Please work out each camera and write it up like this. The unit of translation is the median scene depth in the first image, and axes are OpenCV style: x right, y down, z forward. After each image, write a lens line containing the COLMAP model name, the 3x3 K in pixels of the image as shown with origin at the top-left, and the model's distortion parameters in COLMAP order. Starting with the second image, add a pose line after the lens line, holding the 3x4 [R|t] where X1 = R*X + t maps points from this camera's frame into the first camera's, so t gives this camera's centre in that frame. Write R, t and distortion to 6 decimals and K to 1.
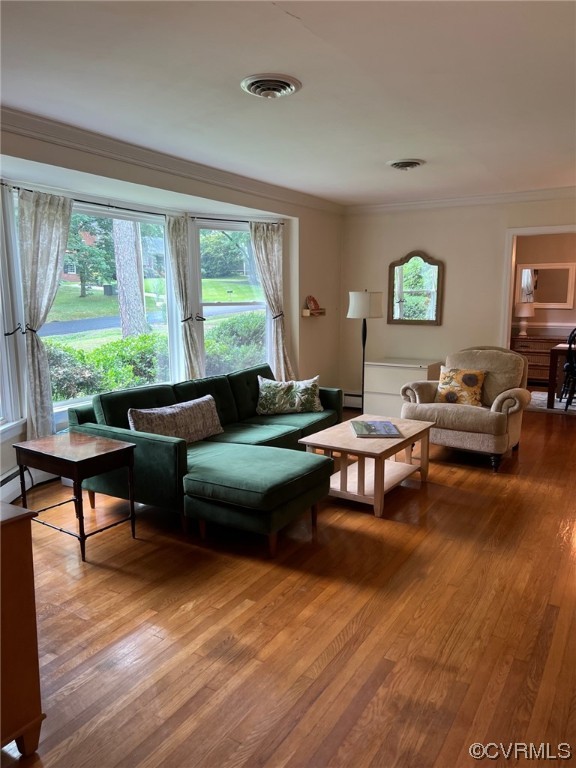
lens RADIAL K [[577.1, 0, 285.9], [0, 577.1, 382.9], [0, 0, 1]] dist [0.036318, -0.043344]
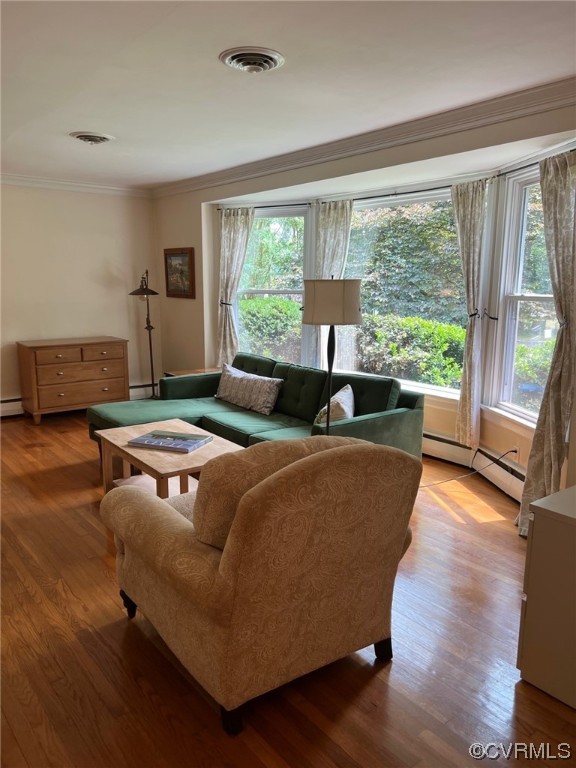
lens RADIAL K [[577.1, 0, 285.7], [0, 577.1, 386.2], [0, 0, 1]] dist [0.036318, -0.043344]
pose [[-0.349729, 0.169390, -0.921410, 0.842268], [-0.151800, 0.960276, 0.234152, -0.217124], [0.924471, 0.221760, -0.310123, 1.370945]]
